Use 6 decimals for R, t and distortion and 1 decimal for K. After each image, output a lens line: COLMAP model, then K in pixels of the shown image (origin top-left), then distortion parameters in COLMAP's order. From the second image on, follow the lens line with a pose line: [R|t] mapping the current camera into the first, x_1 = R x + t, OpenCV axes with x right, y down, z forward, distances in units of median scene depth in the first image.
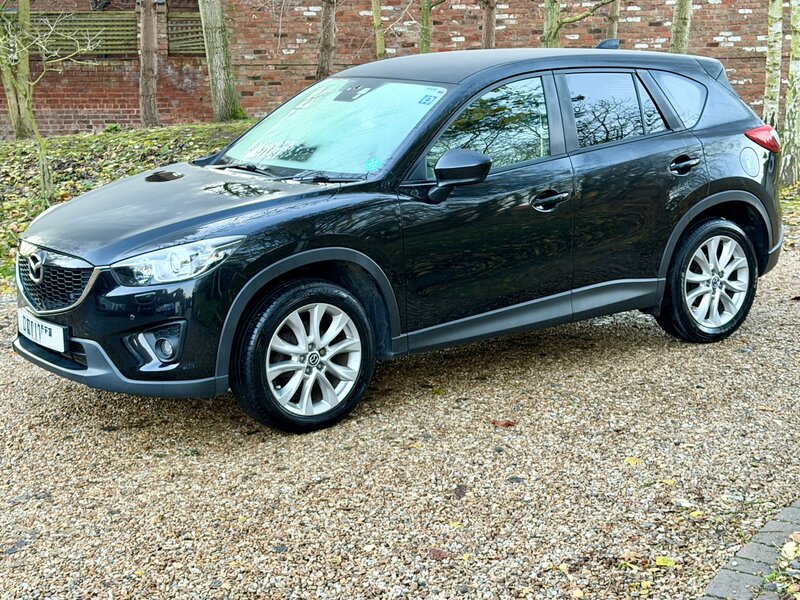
lens RADIAL K [[1369.3, 0, 400.0], [0, 1369.3, 300.0], [0, 0, 1]] dist [0.124225, 0.042634]
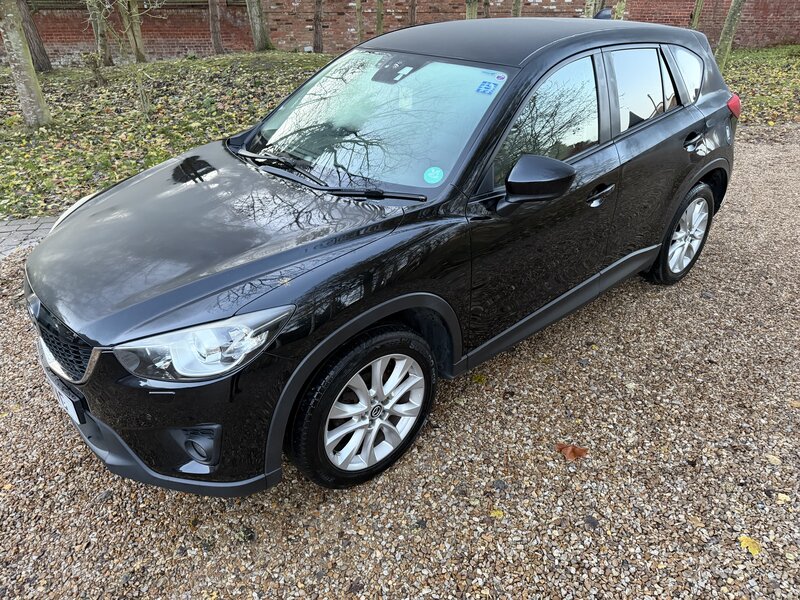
lens RADIAL K [[564.2, 0, 400.4], [0, 564.2, 295.0], [0, 0, 1]] dist [0.018423, -0.020251]
pose [[0.995803, -0.030497, 0.086296, -0.075245], [0.003690, 0.955463, 0.295087, -0.133983], [-0.091452, -0.293530, 0.951565, 0.658510]]
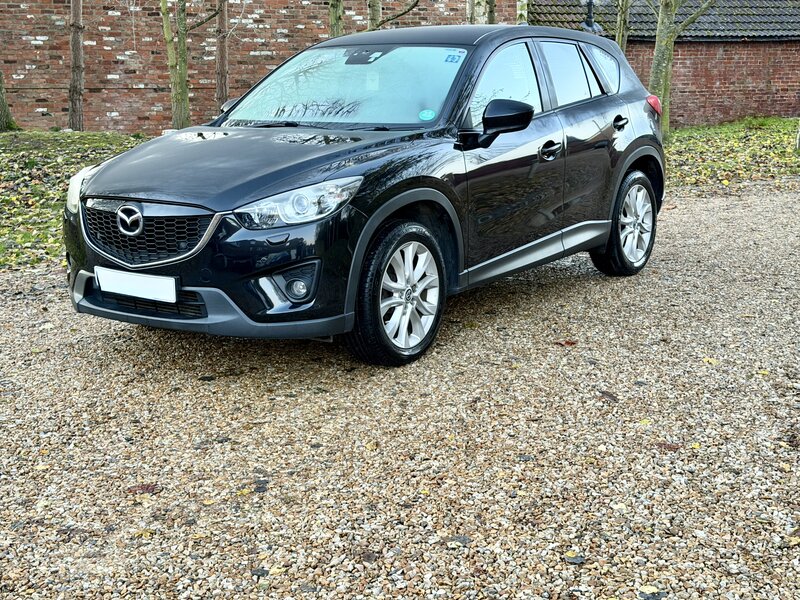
lens RADIAL K [[1105.2, 0, 402.2], [0, 1105.2, 298.2], [0, 0, 1]] dist [0.170095, -0.331226]
pose [[0.944407, -0.063470, 0.322595, -0.337178], [0.064913, 0.997871, 0.006293, 0.039004], [-0.322307, 0.014998, 0.946516, 0.185250]]
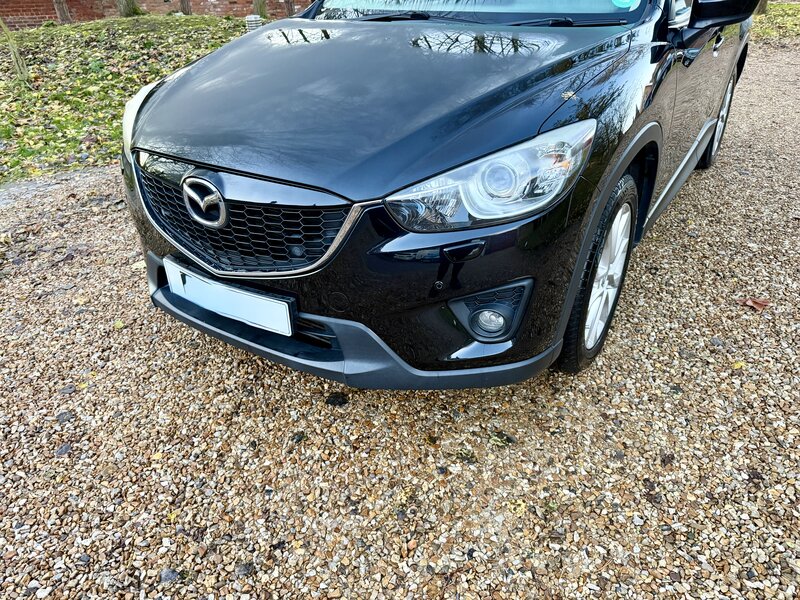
lens RADIAL K [[565.2, 0, 400.0], [0, 565.2, 300.0], [0, 0, 1]] dist [0.023420, -0.027828]
pose [[0.935301, -0.181908, 0.303515, -0.264145], [0.076989, 0.941808, 0.327217, -0.056705], [-0.345376, -0.282679, 0.894879, 0.734307]]
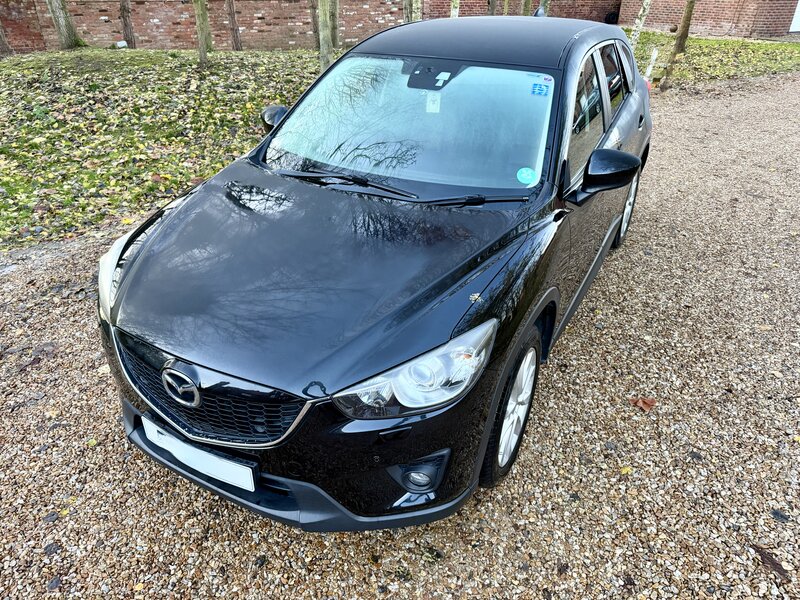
lens RADIAL K [[566.8, 0, 395.2], [0, 566.8, 297.0], [0, 0, 1]] dist [0.005180, -0.003567]
pose [[0.904771, -0.194795, 0.378740, -0.263021], [0.065249, 0.942174, 0.328710, -0.155620], [-0.420870, -0.272694, 0.865162, 0.705389]]
